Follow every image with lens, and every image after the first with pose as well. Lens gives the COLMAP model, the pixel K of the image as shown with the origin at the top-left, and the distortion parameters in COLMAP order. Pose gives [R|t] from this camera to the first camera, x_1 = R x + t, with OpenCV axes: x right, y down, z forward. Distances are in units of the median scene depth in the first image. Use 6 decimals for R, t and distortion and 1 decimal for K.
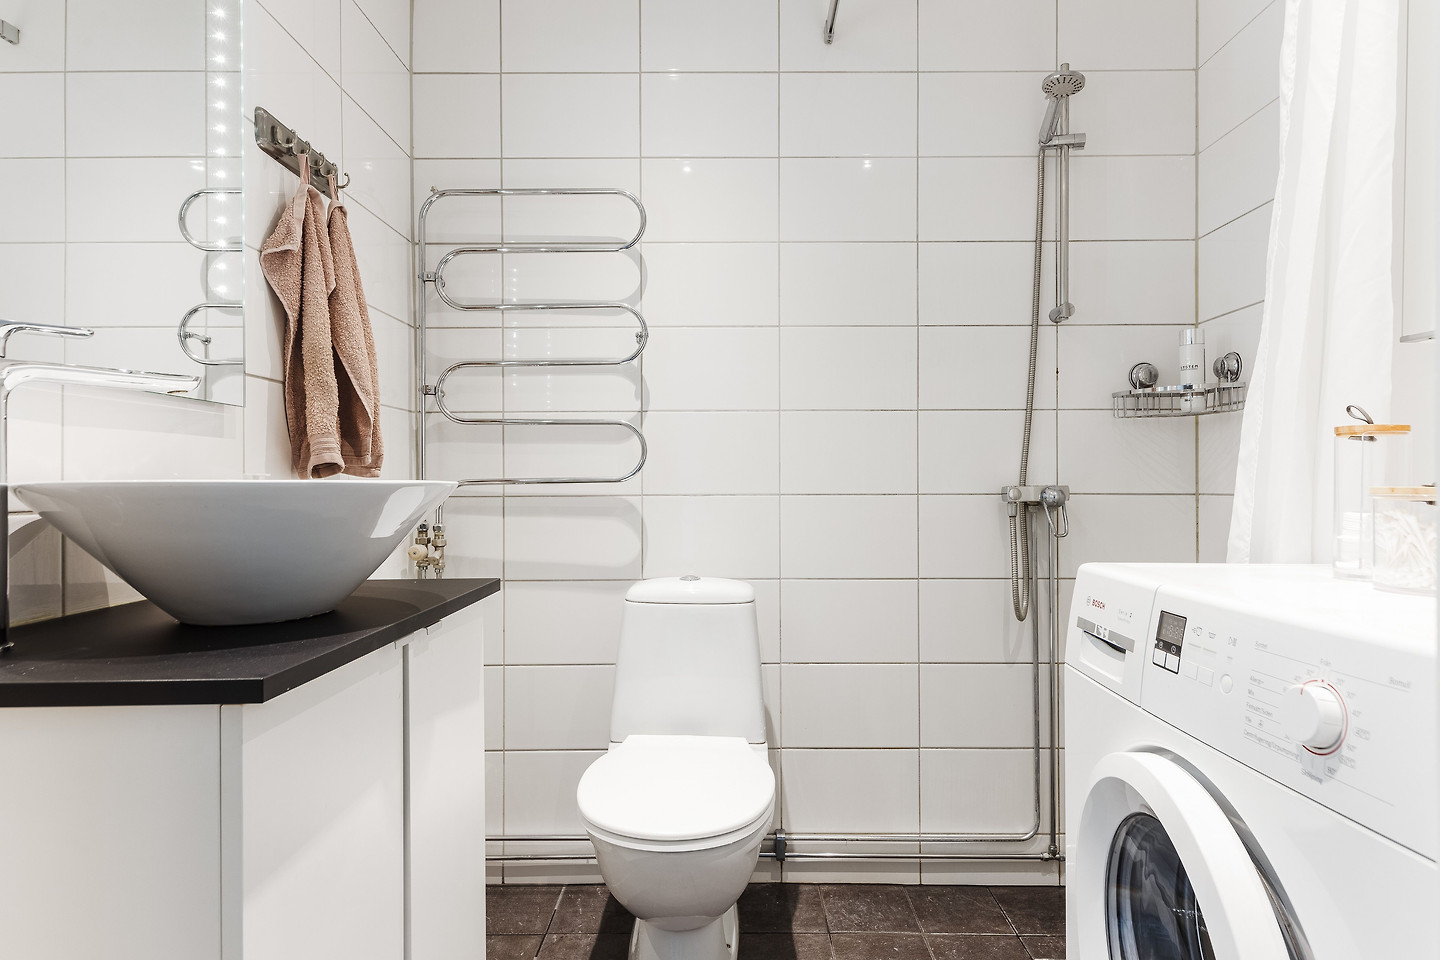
lens RADIAL K [[788.4, 0, 726.3], [0, 788.4, 479.2], [0, 0, 1]] dist [0.027080, -0.007541]
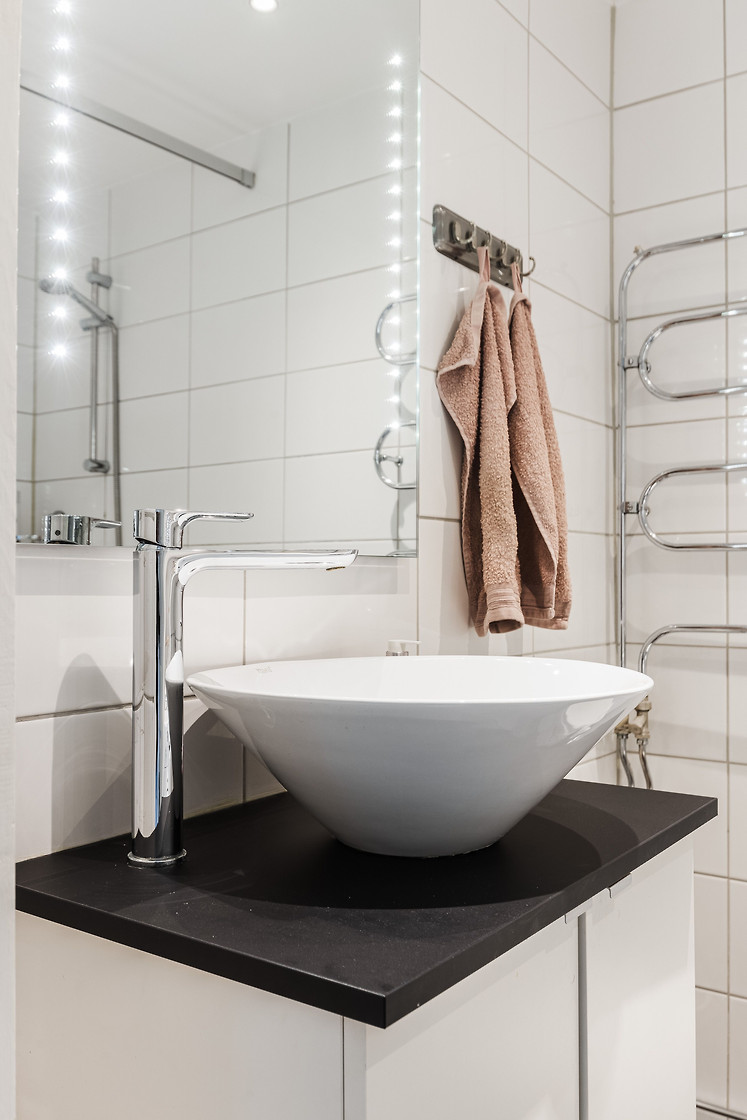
lens RADIAL K [[975.0, 0, 375.2], [0, 975.0, 565.0], [0, 0, 1]] dist [0.010715, -0.026874]
pose [[0.809482, -0.000753, -0.587144, -0.020773], [-0.004798, 0.999957, -0.007897, -0.062322], [0.587125, 0.009210, 0.809444, 0.102868]]
